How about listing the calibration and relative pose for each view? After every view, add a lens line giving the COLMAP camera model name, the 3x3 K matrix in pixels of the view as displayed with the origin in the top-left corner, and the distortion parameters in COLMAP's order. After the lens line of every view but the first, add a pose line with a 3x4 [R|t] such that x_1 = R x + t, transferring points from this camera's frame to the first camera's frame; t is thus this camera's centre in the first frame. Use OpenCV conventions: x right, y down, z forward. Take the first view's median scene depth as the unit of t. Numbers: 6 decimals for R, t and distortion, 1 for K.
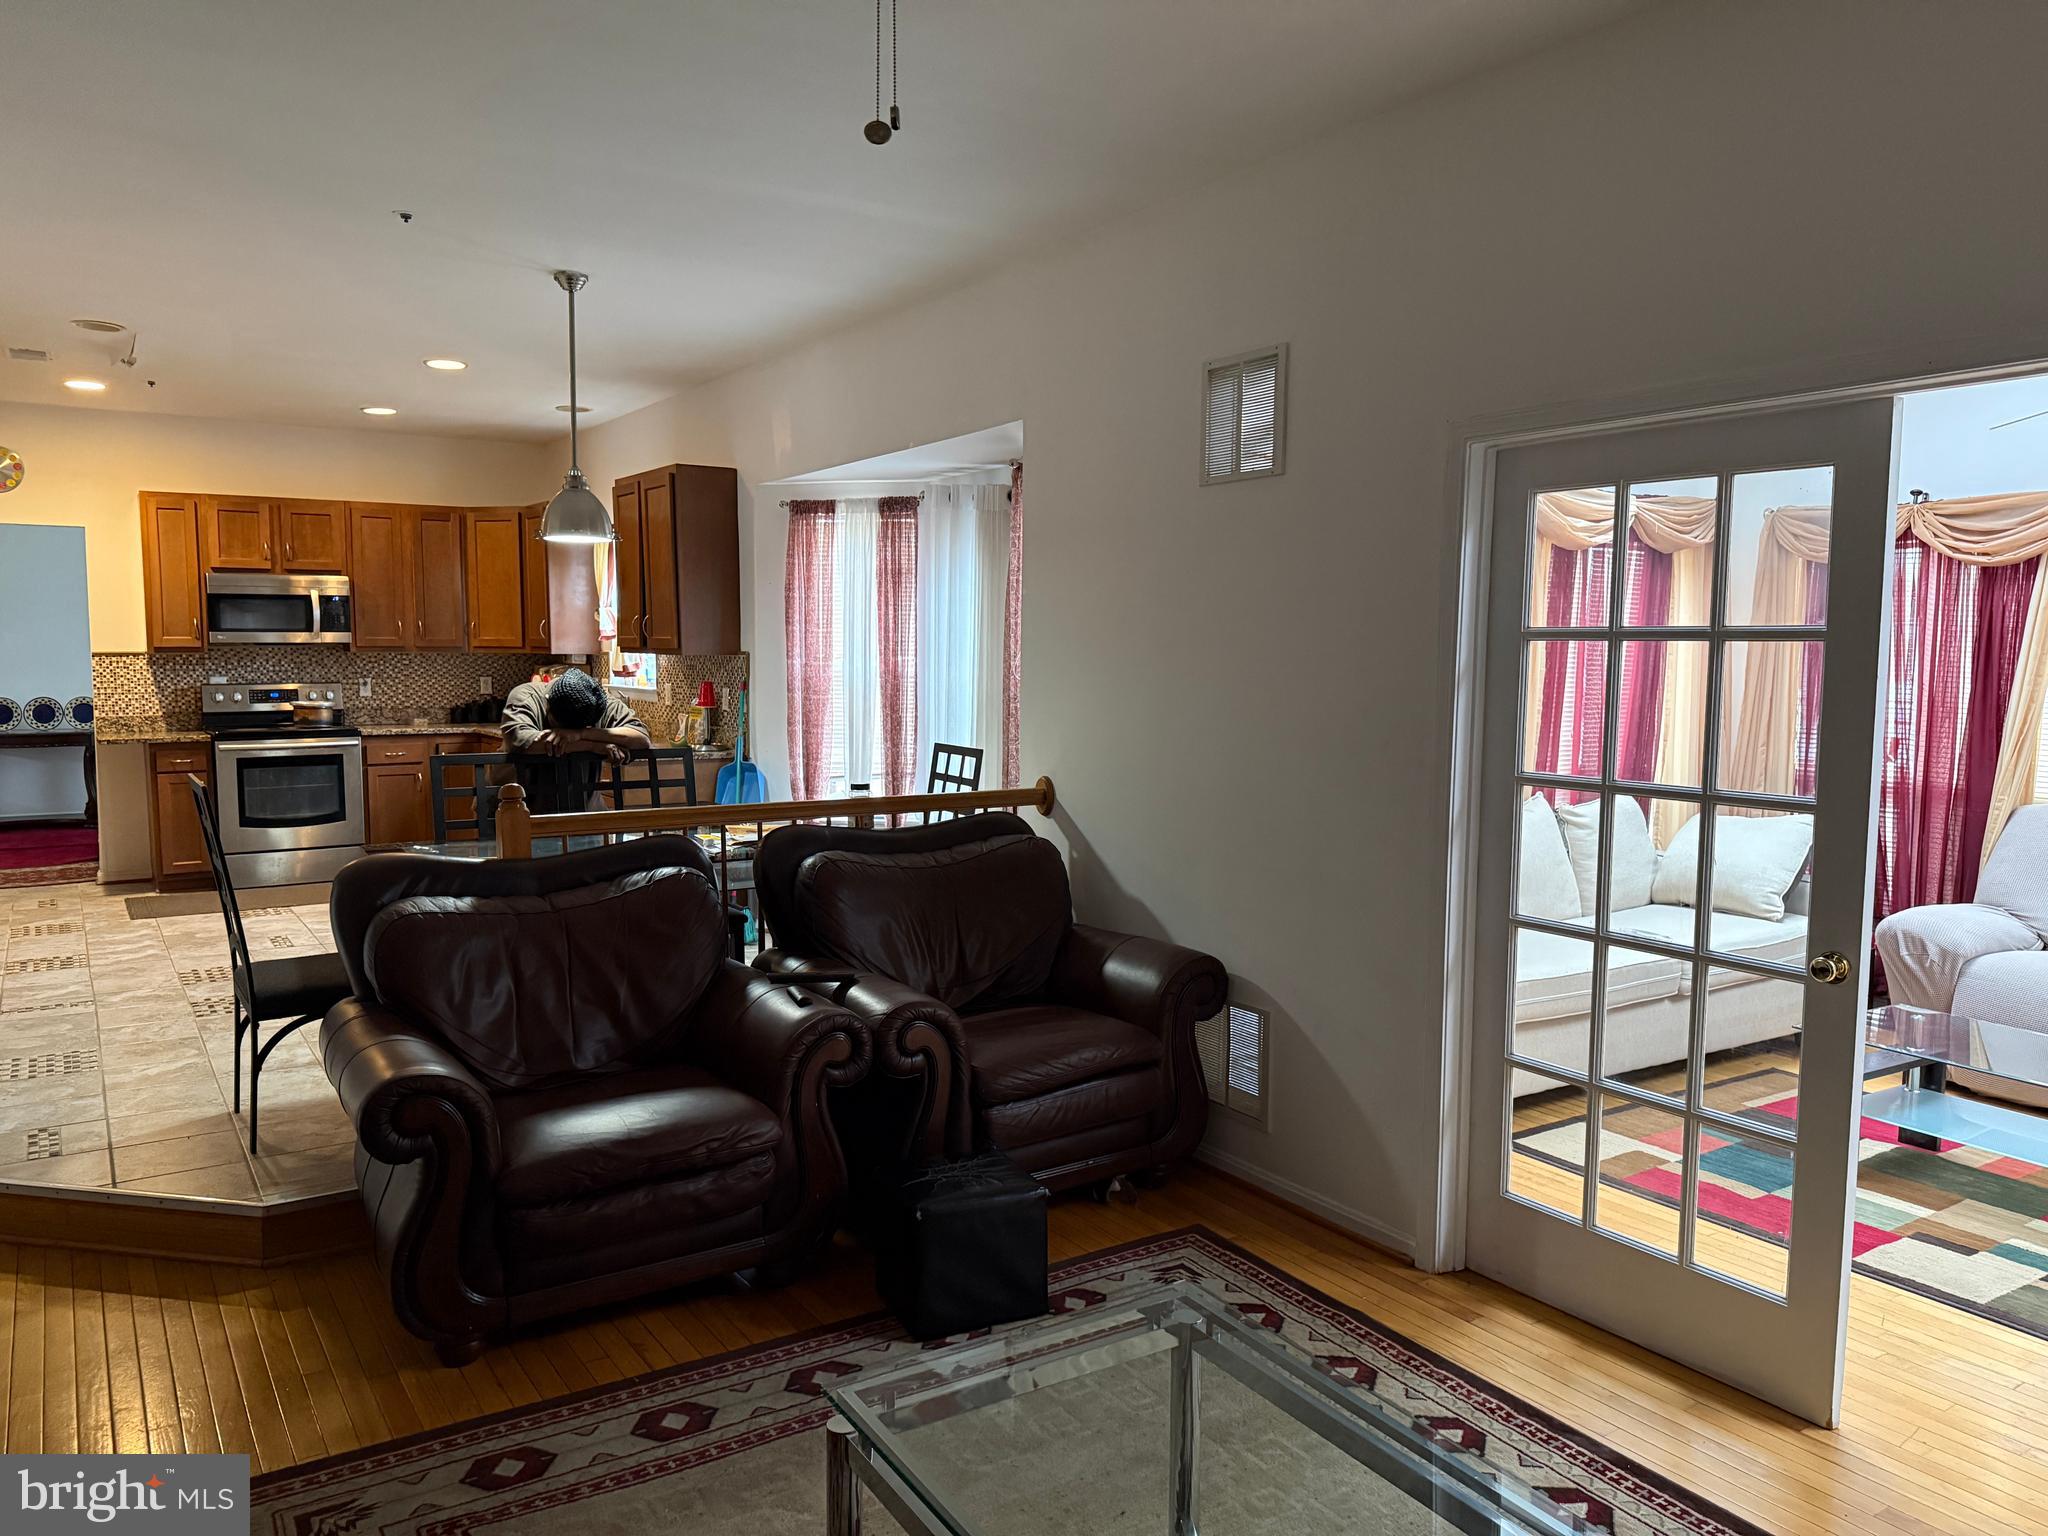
lens RADIAL K [[1422.5, 0, 1015.3], [0, 1422.5, 775.4], [0, 0, 1]] dist [0.076239, -0.106877]
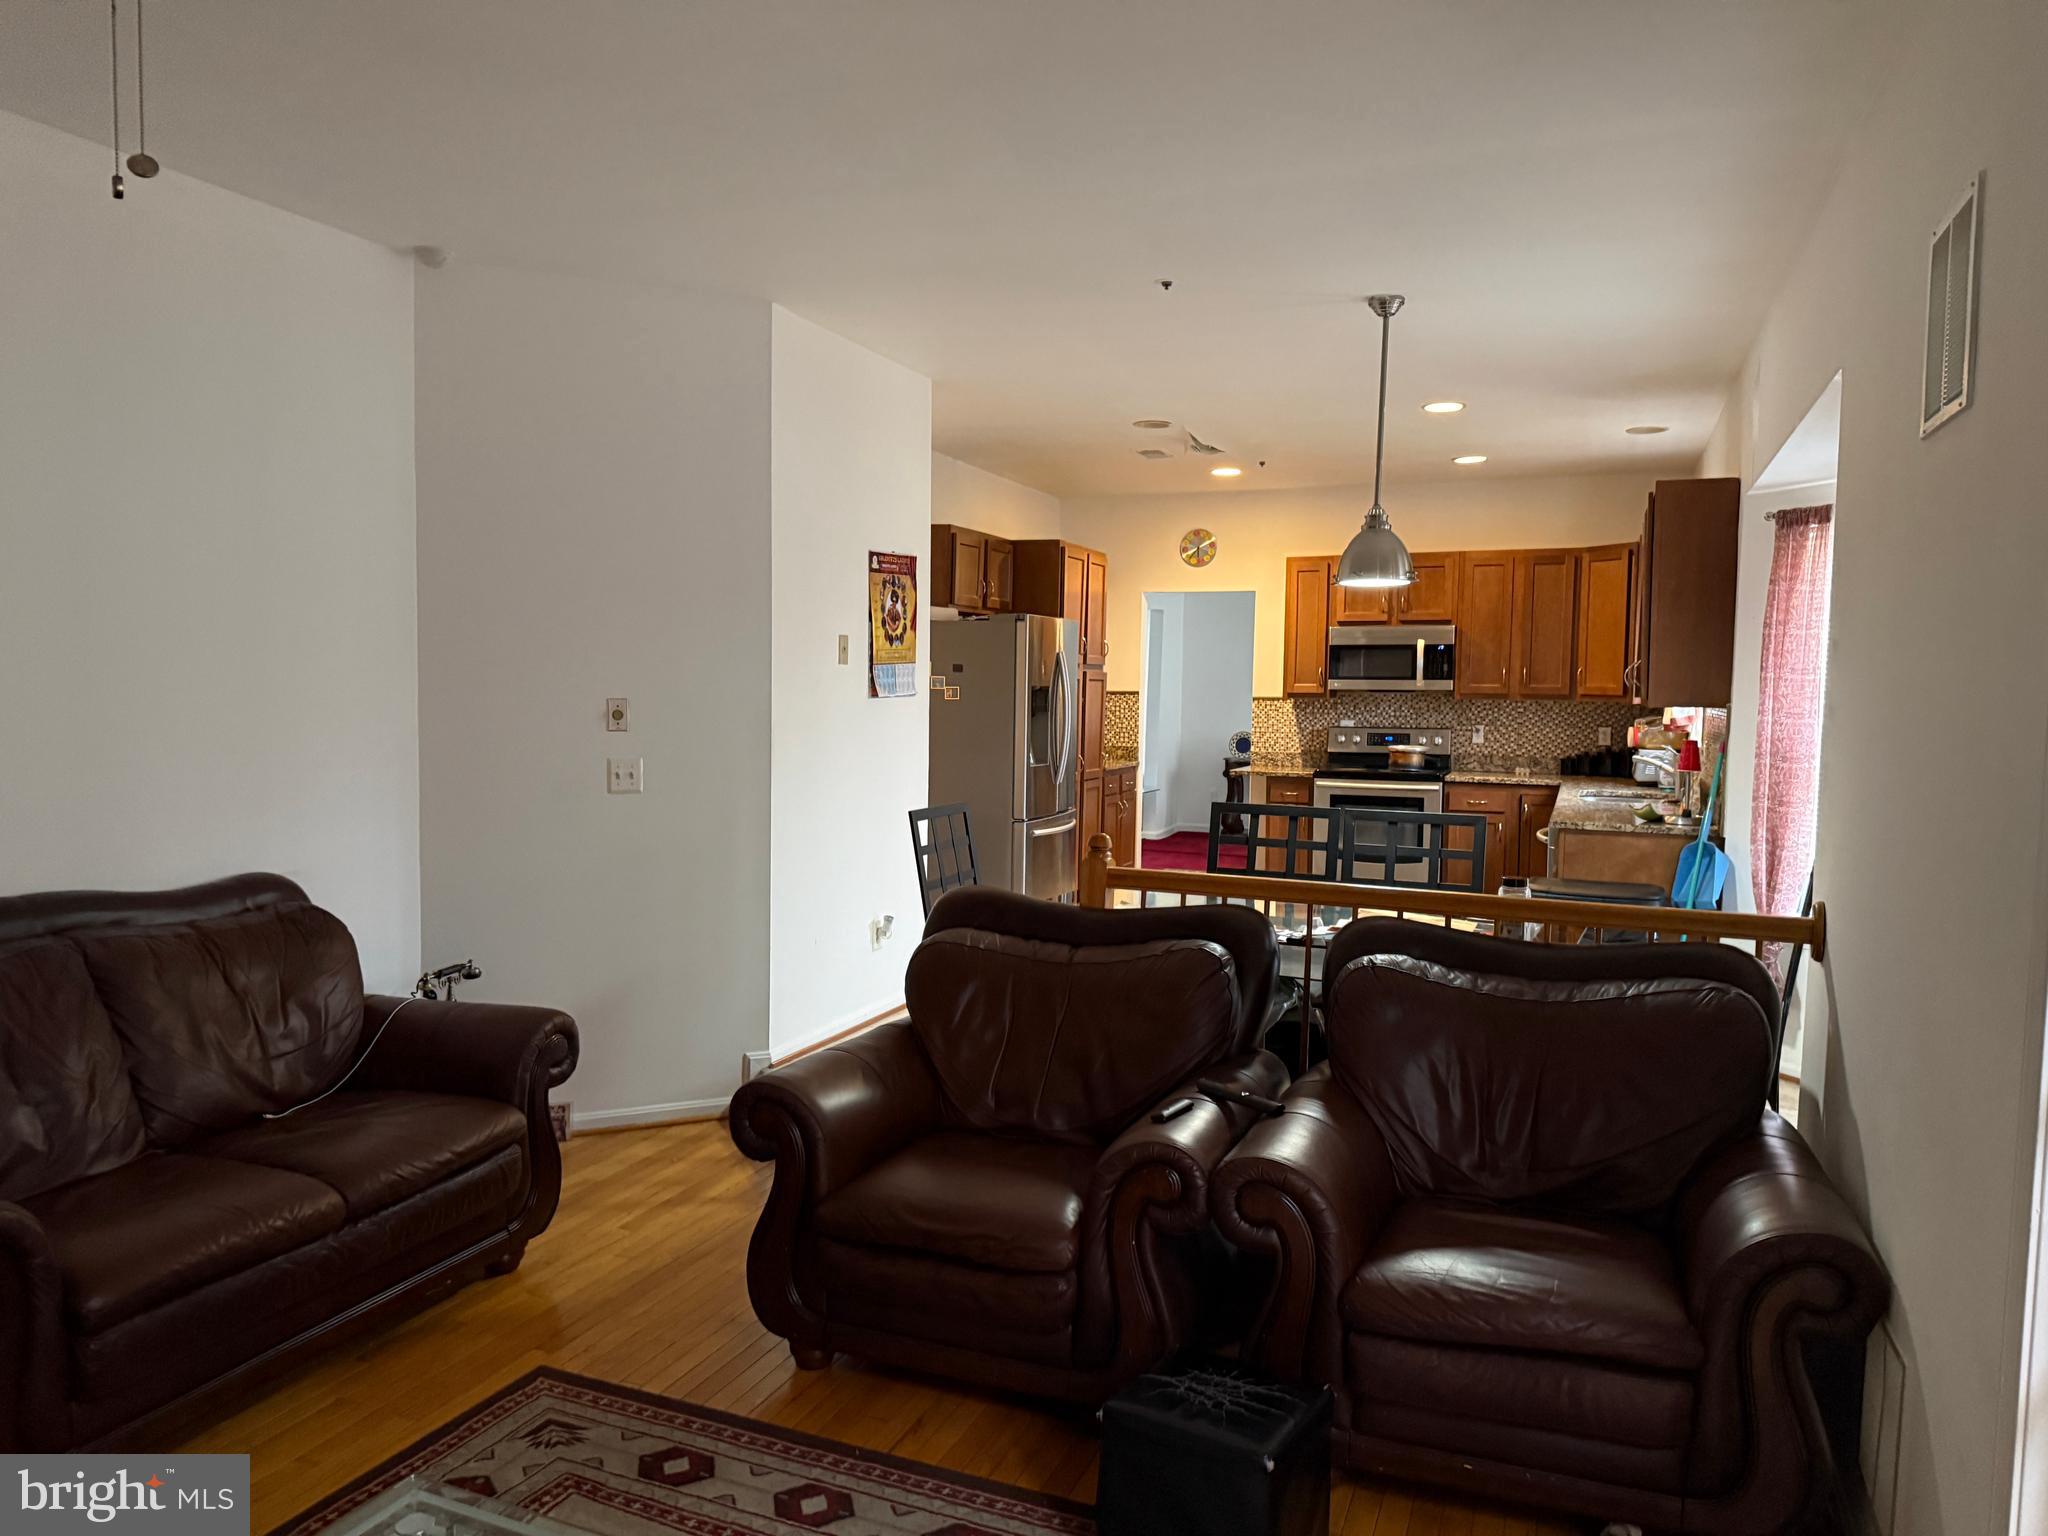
lens RADIAL K [[1422.5, 0, 1016.8], [0, 1422.5, 762.5], [0, 0, 1]] dist [0.076239, -0.106877]
pose [[0.569956, 0.051569, -0.820055, 0.201783], [-0.084692, 0.996400, 0.003795, -0.019608], [0.817299, 0.067289, 0.572272, 0.178098]]
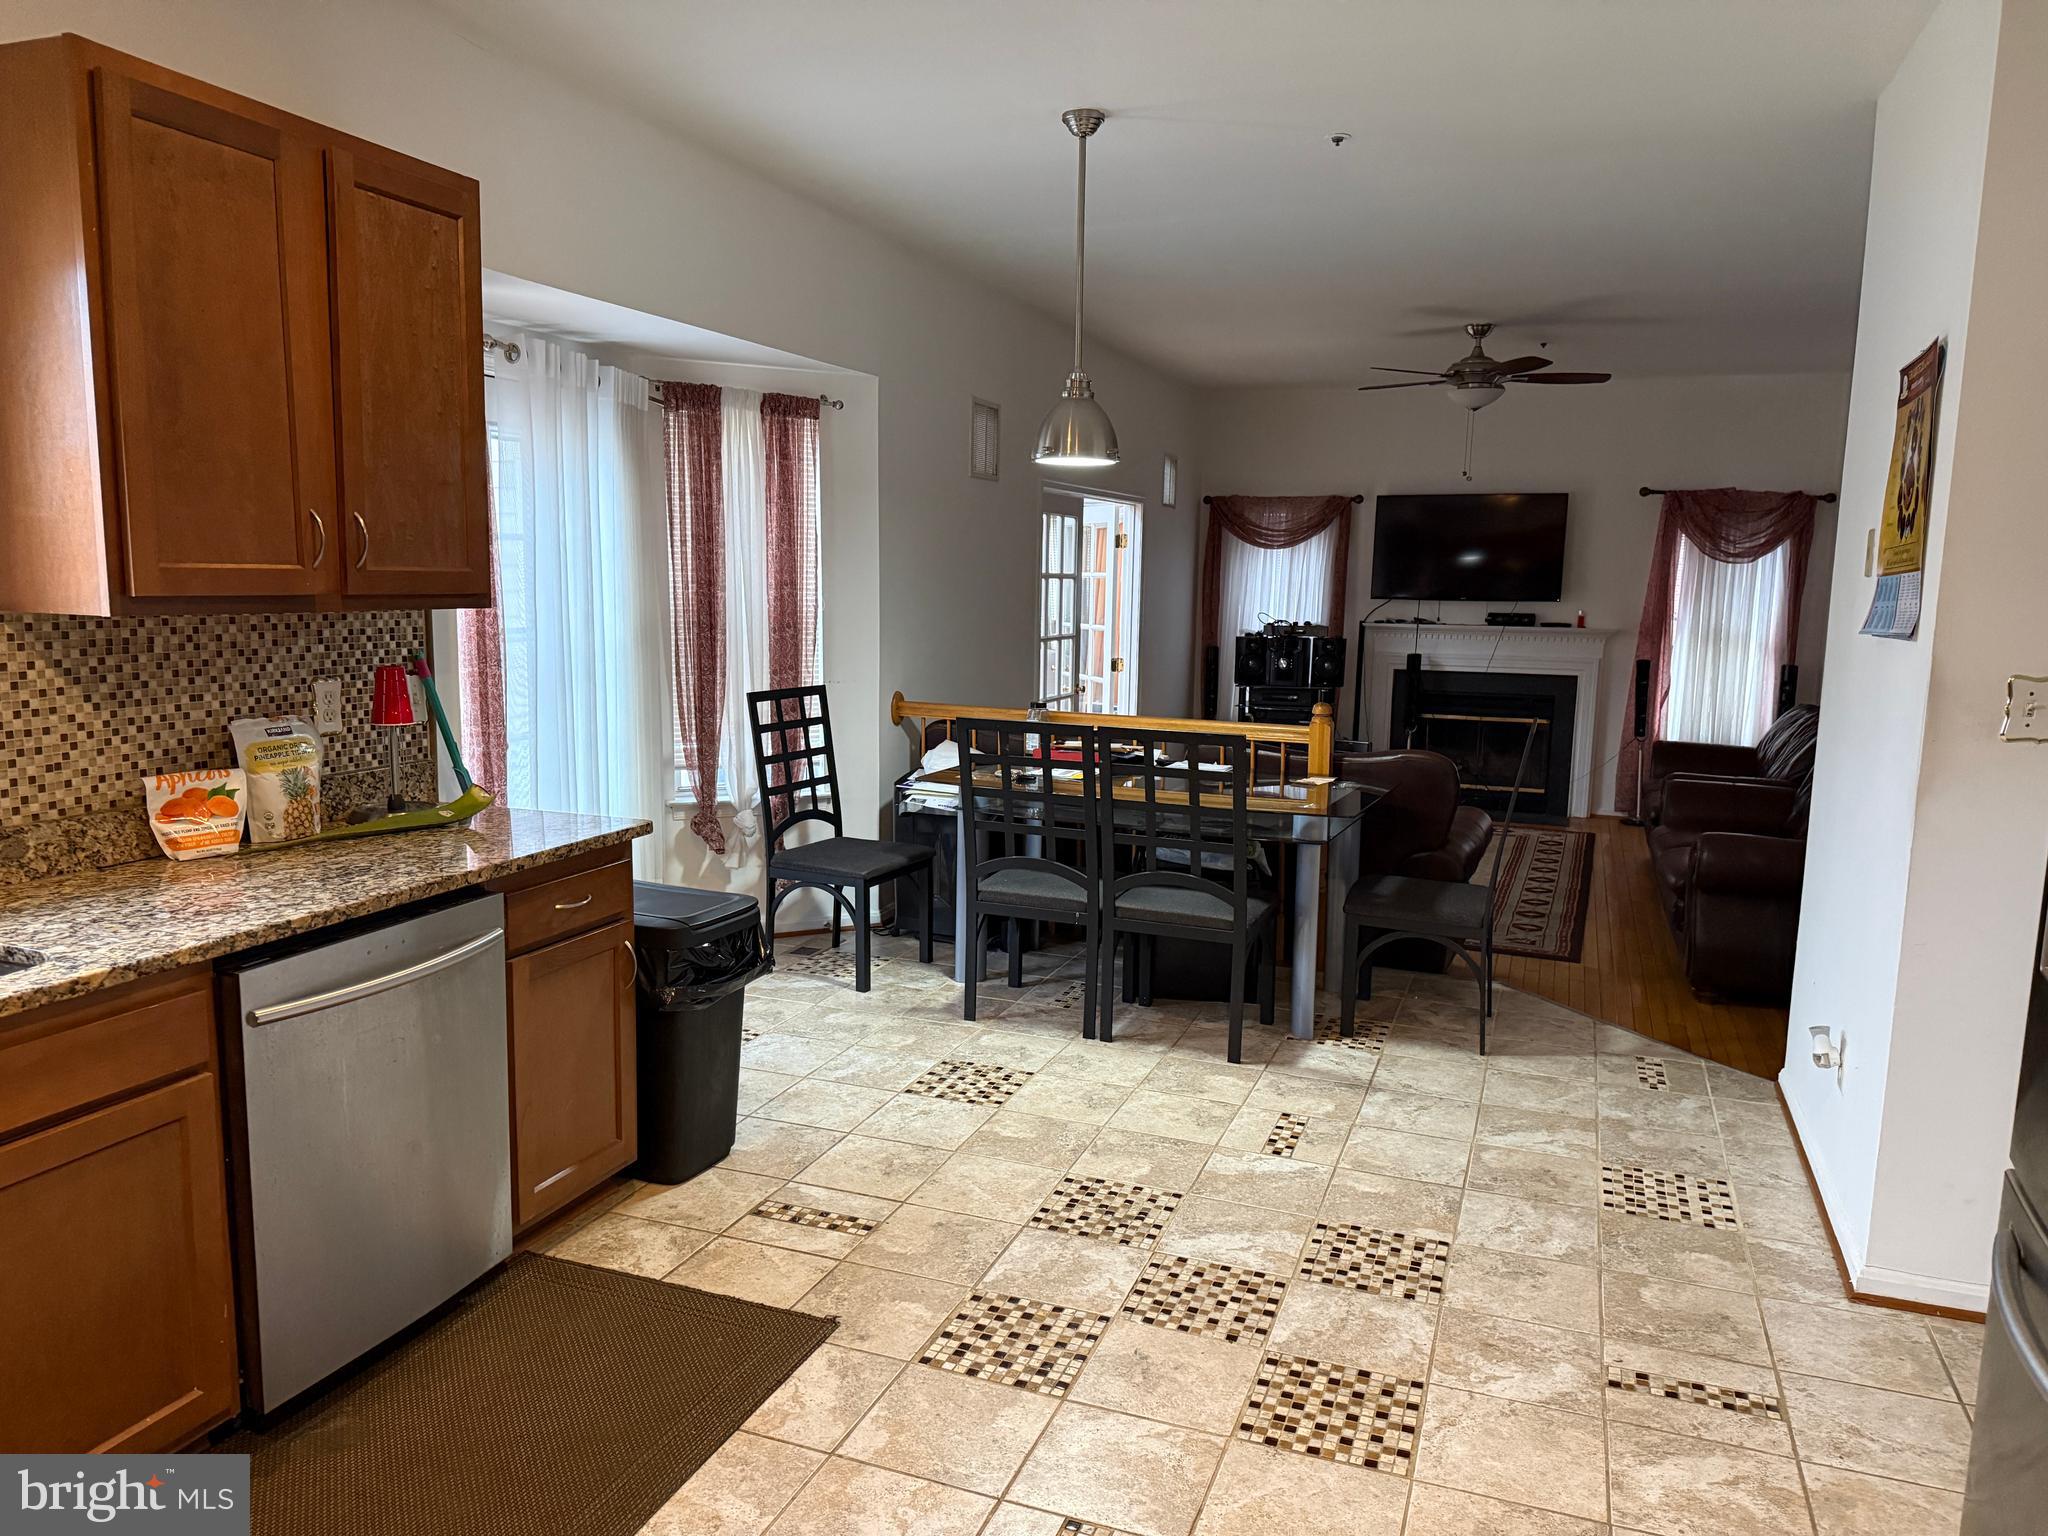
lens RADIAL K [[1422.5, 0, 1023.0], [0, 1422.5, 775.8], [0, 0, 1]] dist [0.076239, -0.106877]
pose [[-0.581991, -0.134766, 0.801950, -0.585708], [0.049888, 0.978398, 0.200622, -0.094637], [-0.811663, 0.156768, -0.562696, 0.925106]]
